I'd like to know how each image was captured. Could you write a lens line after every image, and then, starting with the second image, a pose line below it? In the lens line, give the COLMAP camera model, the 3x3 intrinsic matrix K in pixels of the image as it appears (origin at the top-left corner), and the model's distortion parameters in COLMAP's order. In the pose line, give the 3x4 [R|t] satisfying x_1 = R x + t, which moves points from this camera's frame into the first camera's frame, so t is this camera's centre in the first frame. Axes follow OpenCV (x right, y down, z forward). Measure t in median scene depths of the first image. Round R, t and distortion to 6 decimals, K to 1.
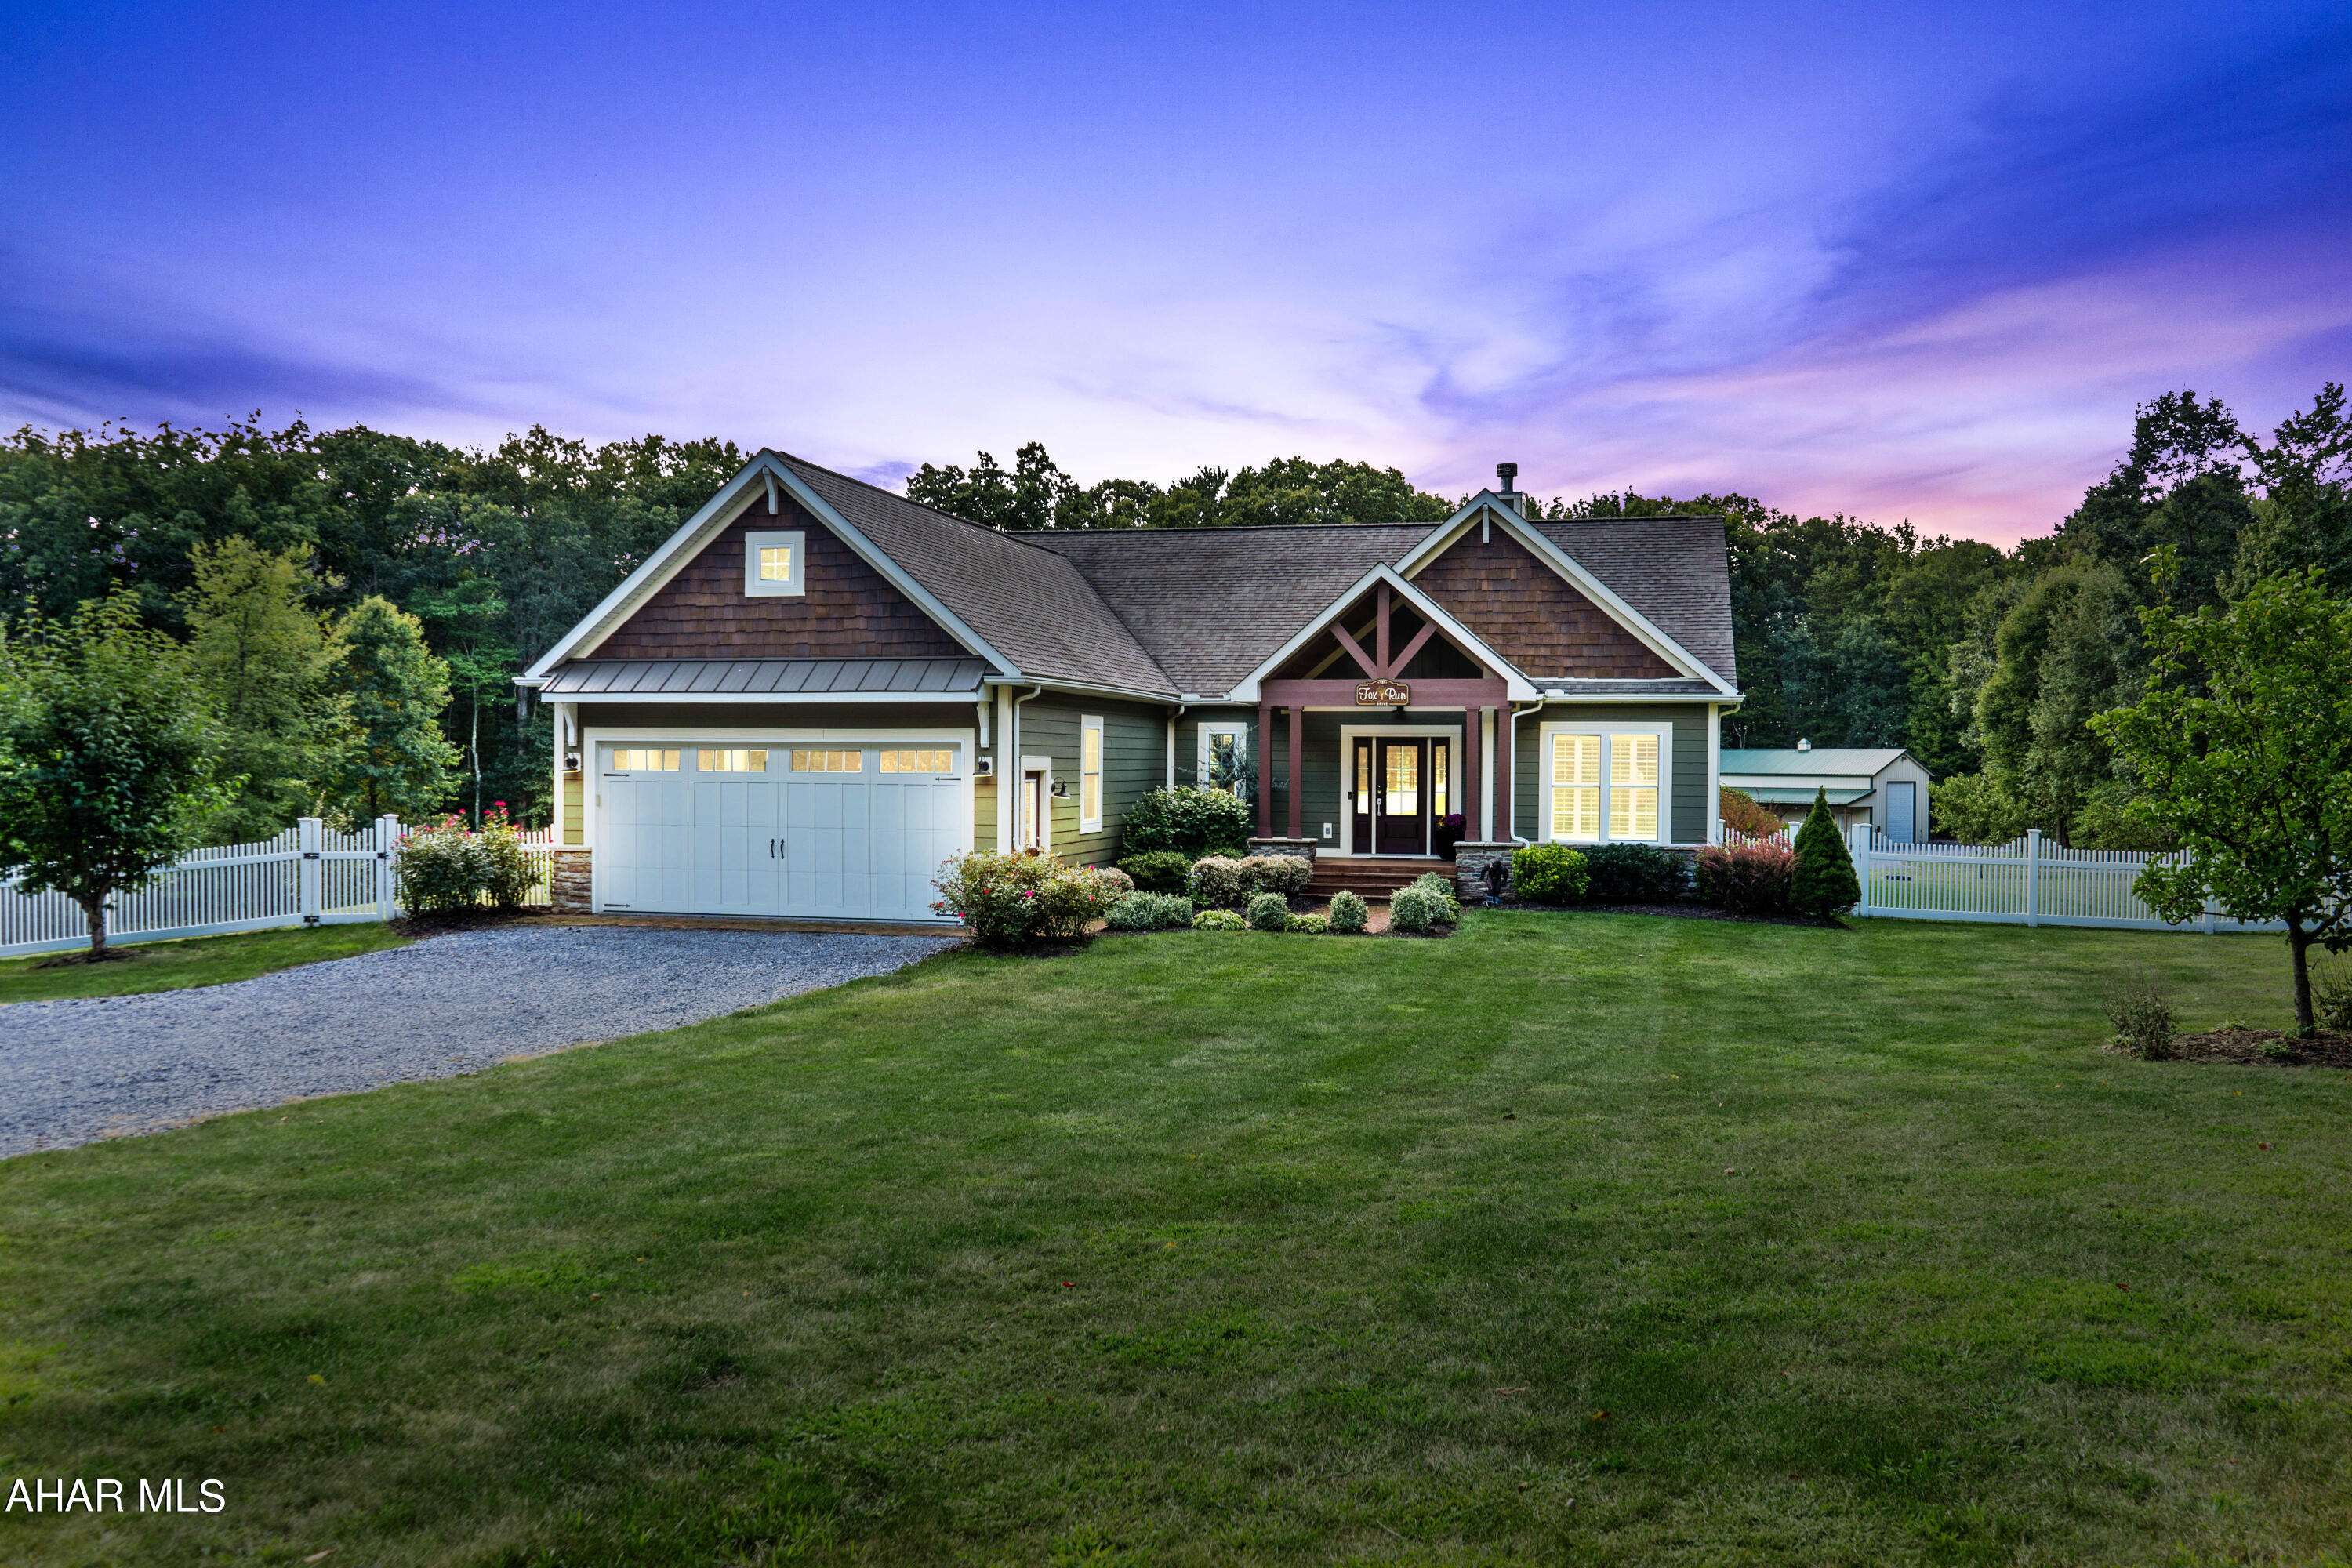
lens RADIAL K [[1925.0, 0, 1176.0], [0, 1925.0, 784.0], [0, 0, 1]] dist [0.114853, 0.002410]
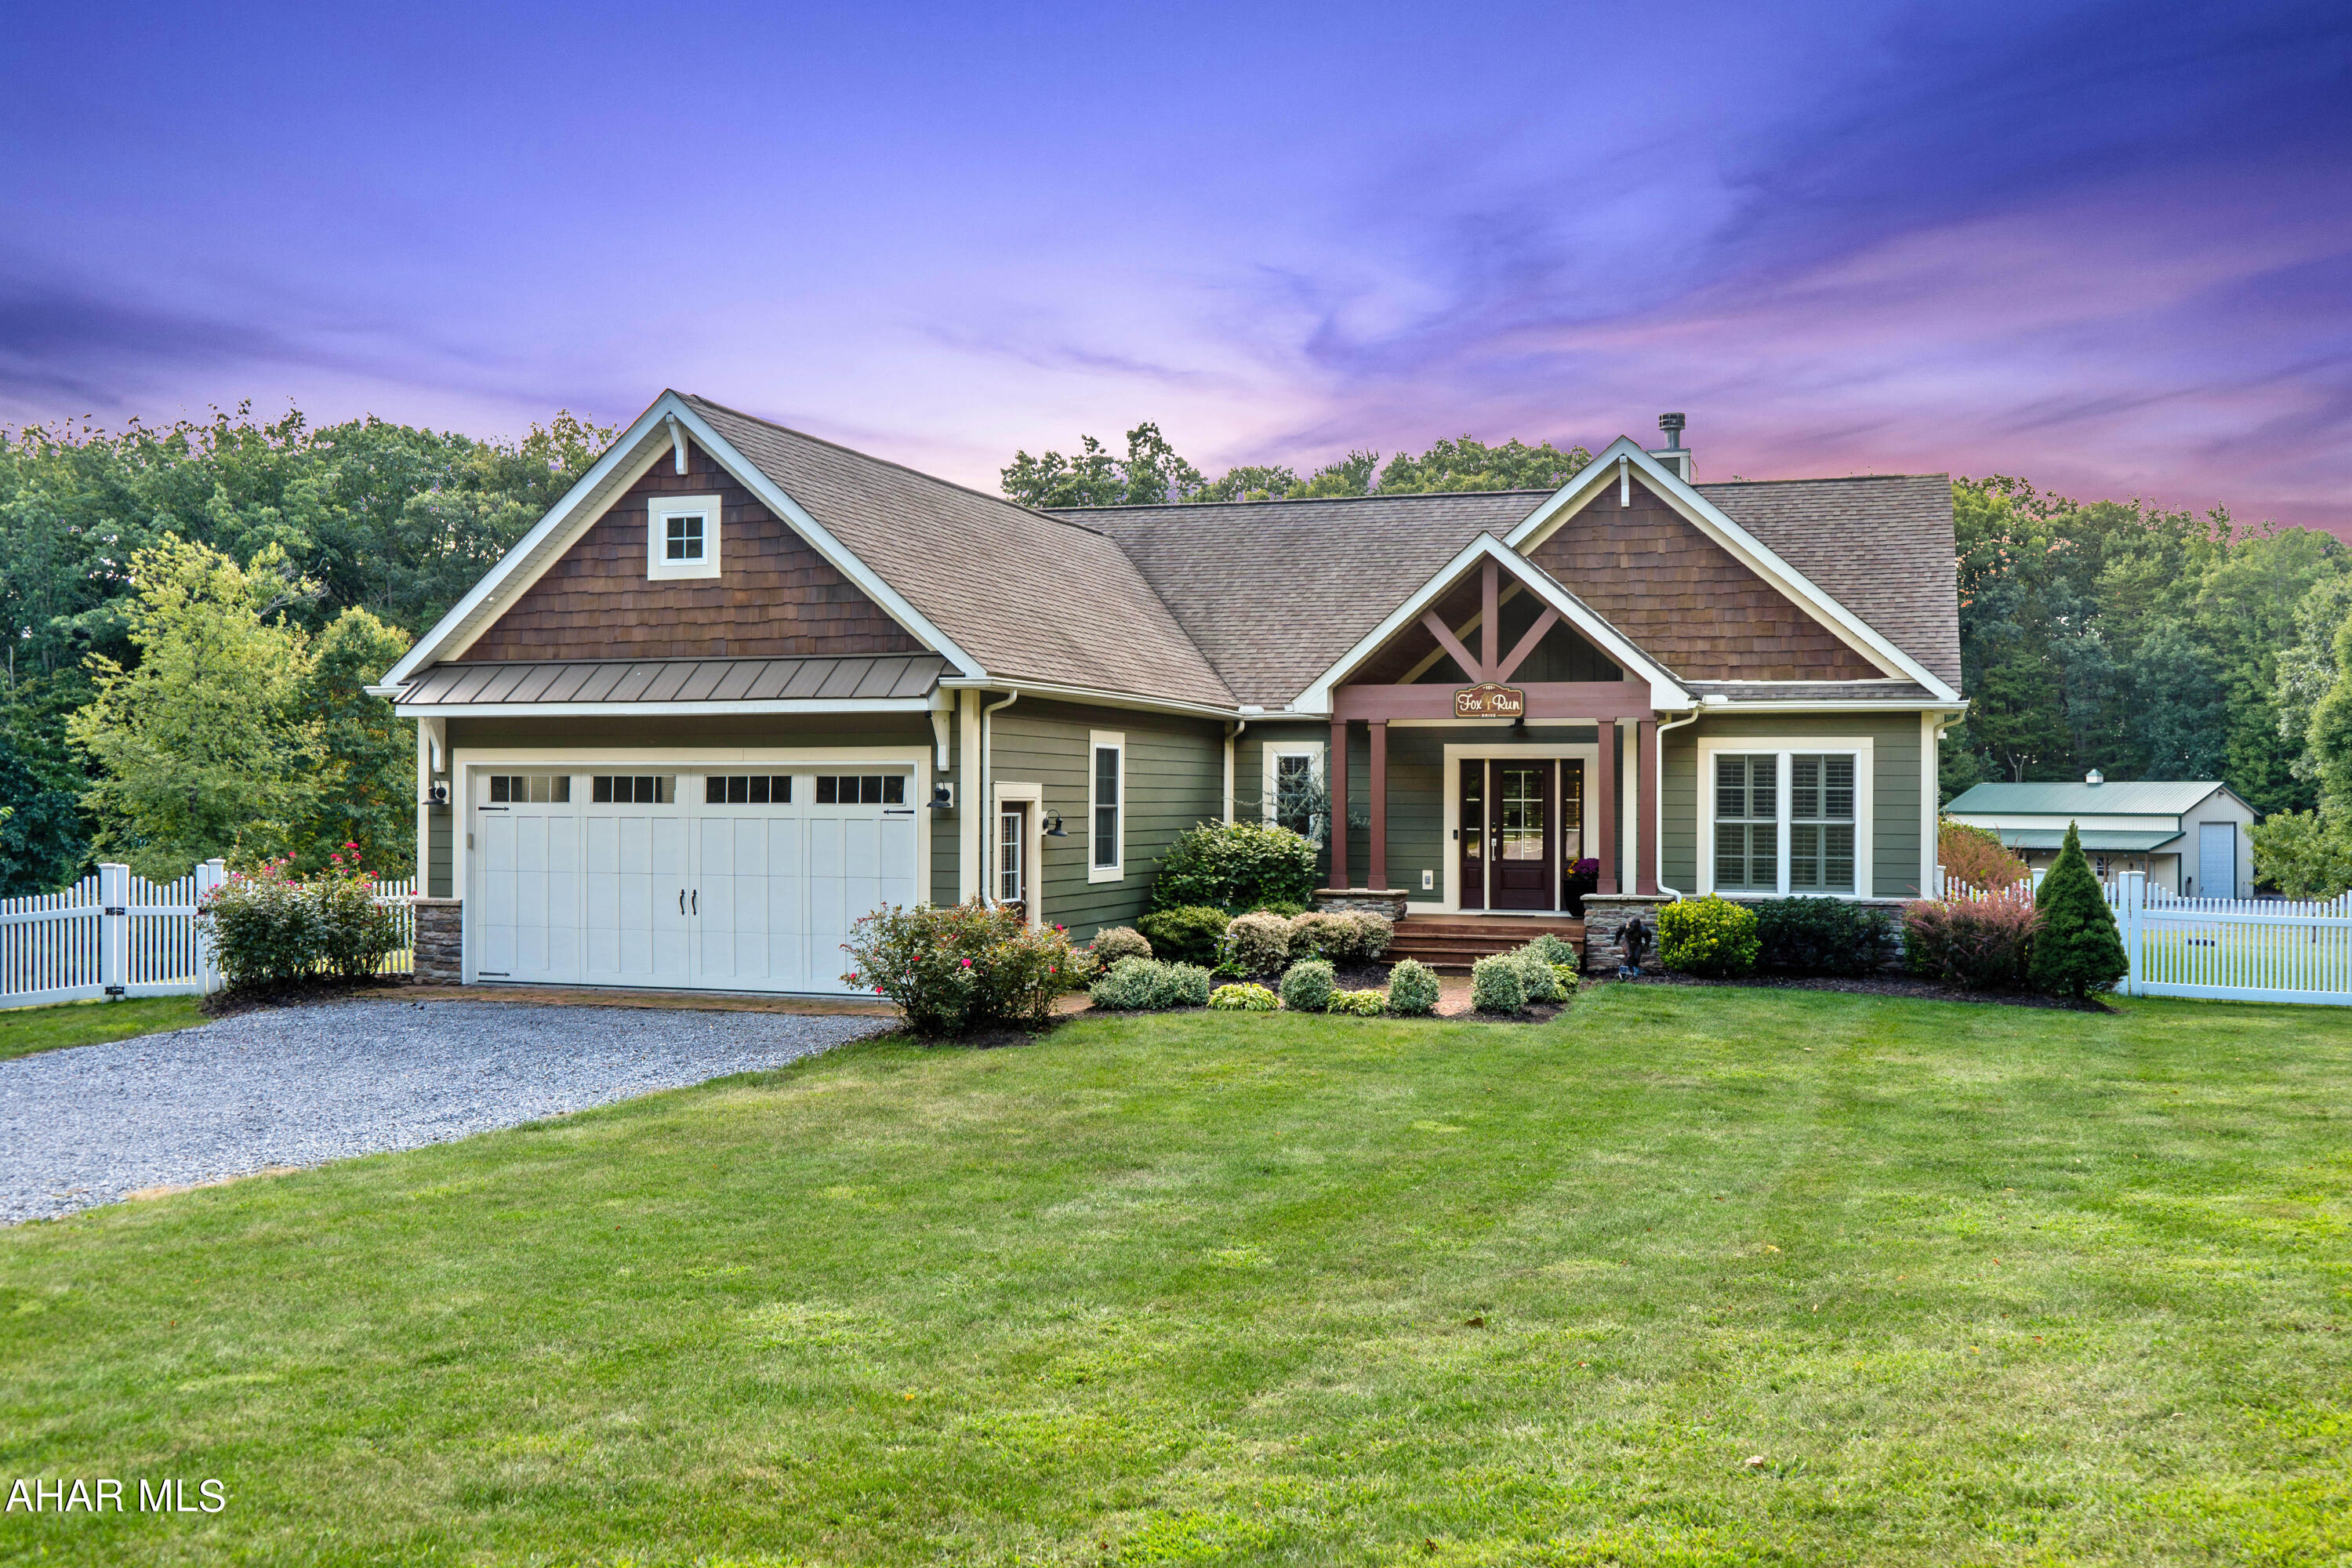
lens RADIAL K [[2209.9, 0, 1176.0], [0, 2209.9, 784.0], [0, 0, 1]] dist [0.085892, -0.002153]
pose [[0.996521, -0.003512, -0.083274, 0.056498], [0.001811, 0.999788, -0.020498, 0.003943], [0.083328, 0.020276, 0.996316, 0.108601]]
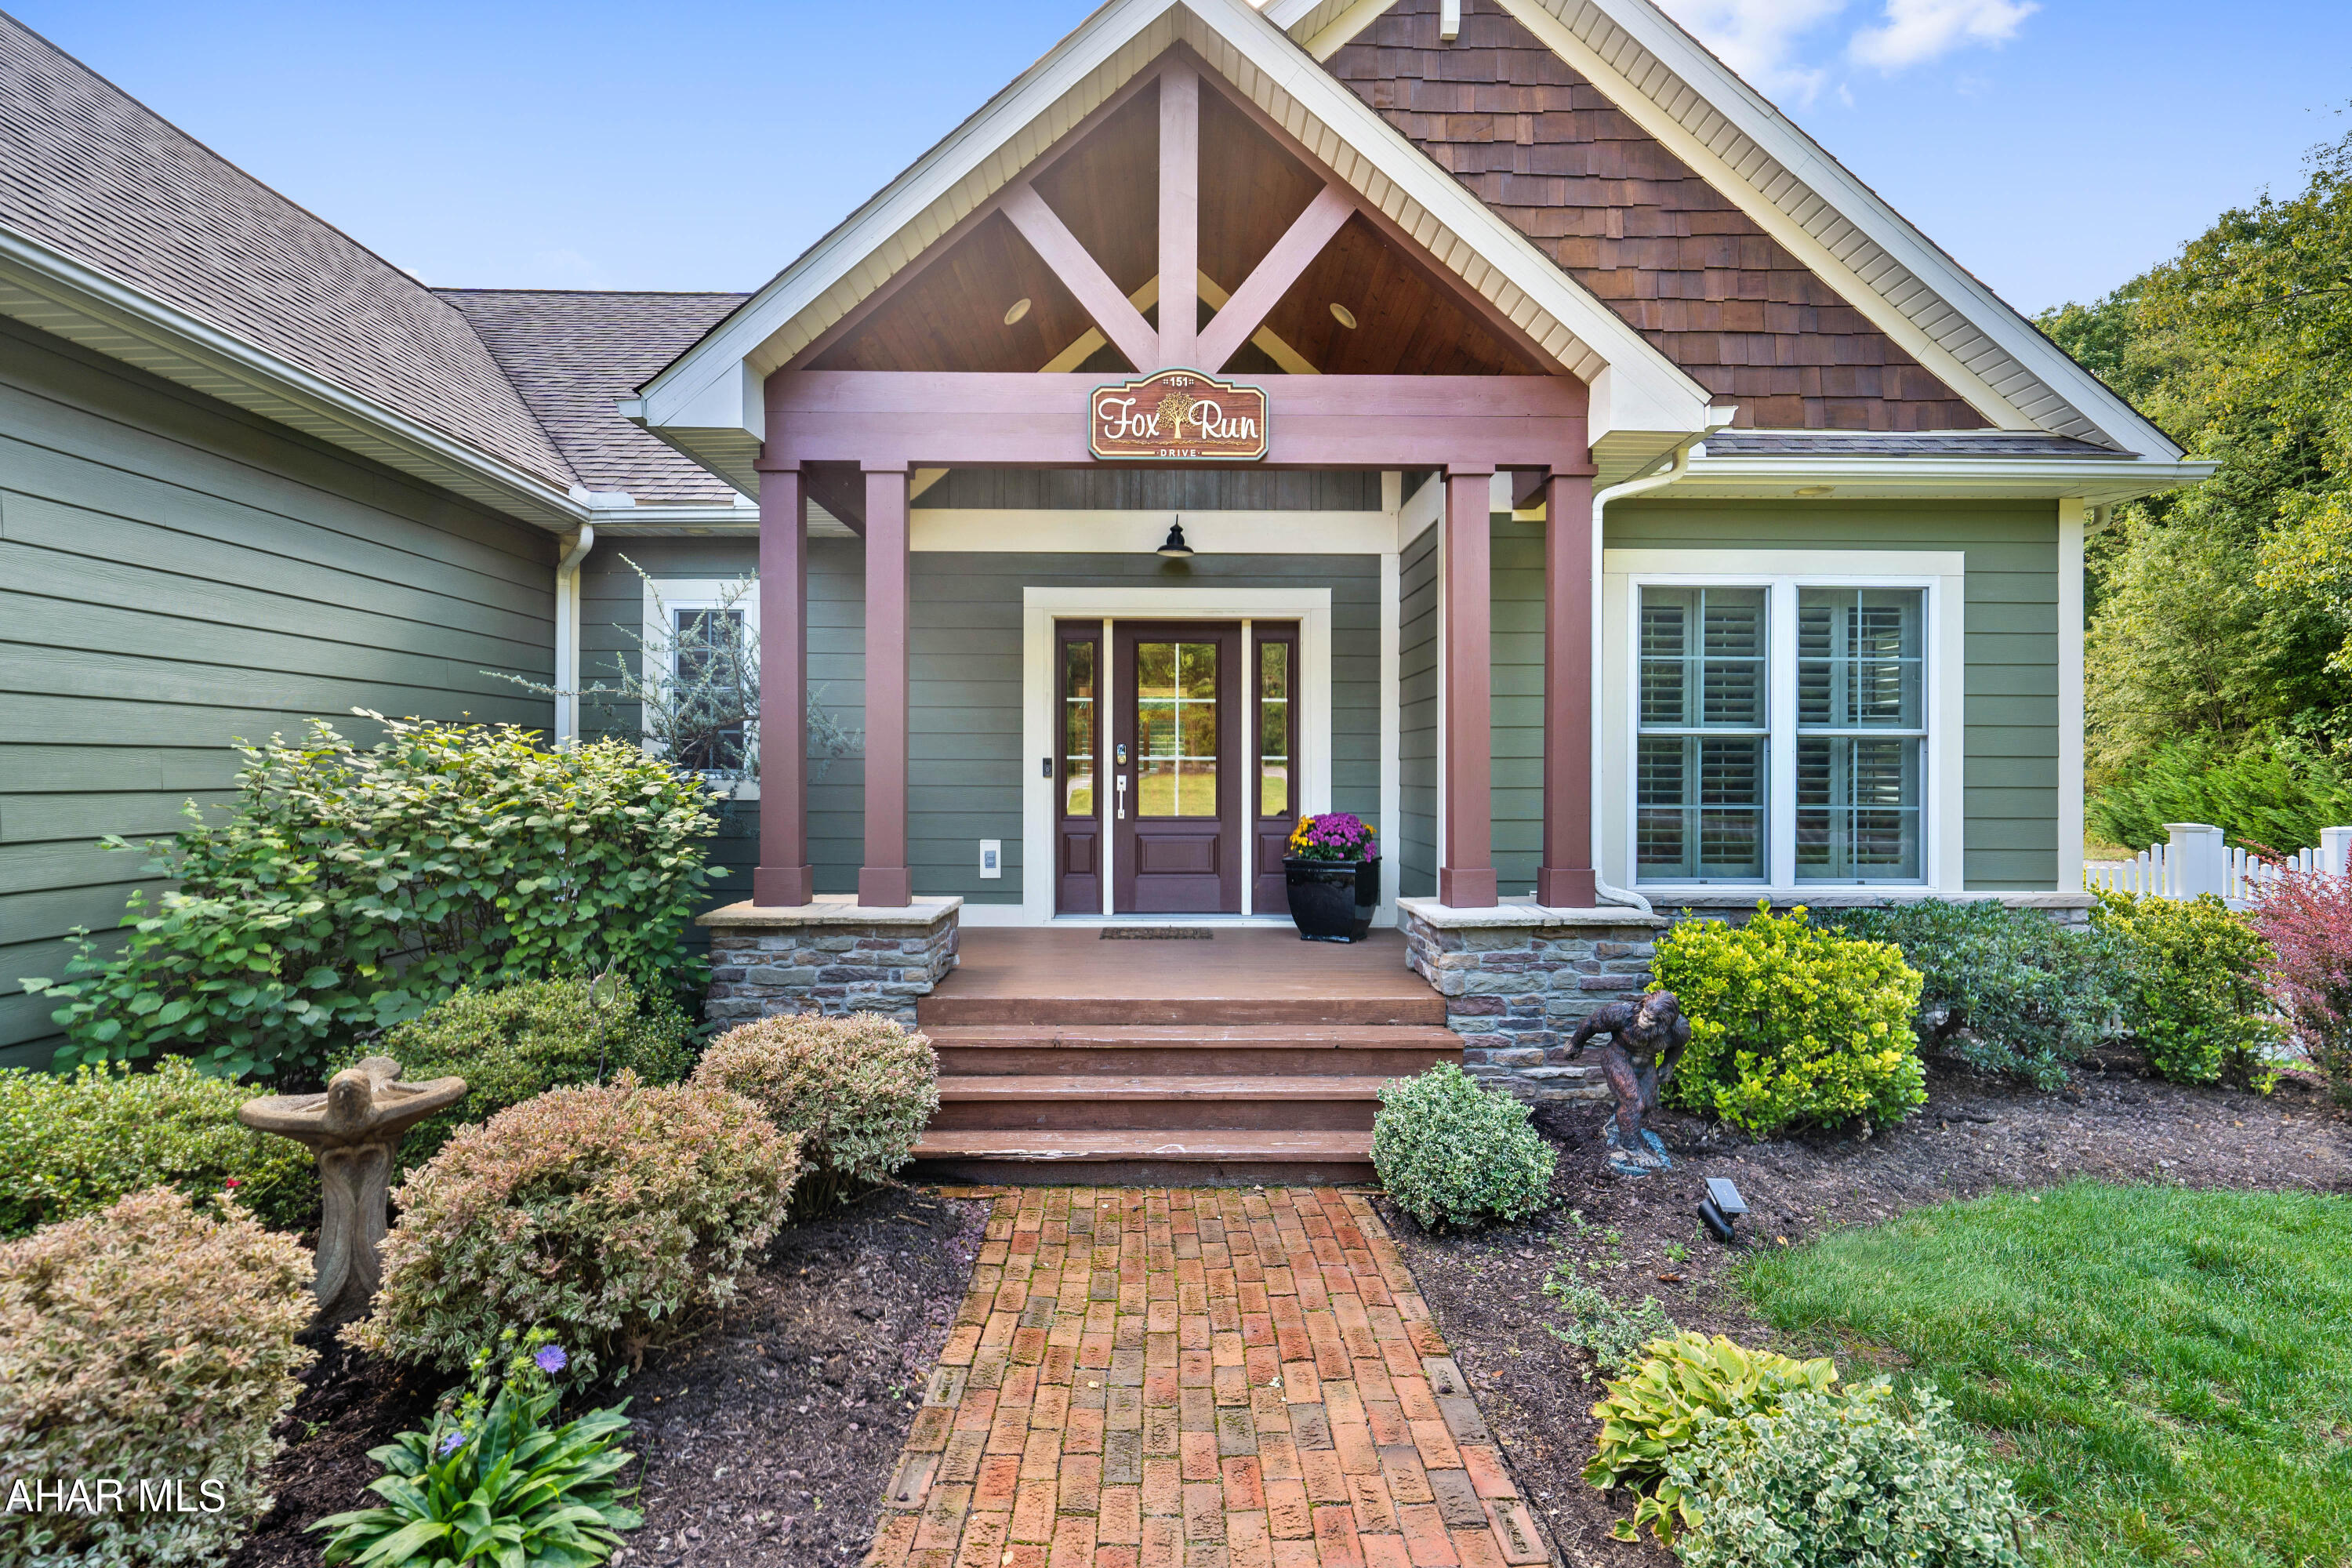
lens RADIAL K [[1133.3, 0, 1180.4], [0, 1133.3, 777.0], [0, 0, 1]] dist [0.003200, 0.000663]
pose [[0.967117, -0.003997, 0.254300, 0.062975], [0.005728, 0.999965, -0.006069, 0.010195], [-0.254267, 0.007326, 0.967106, 0.837474]]
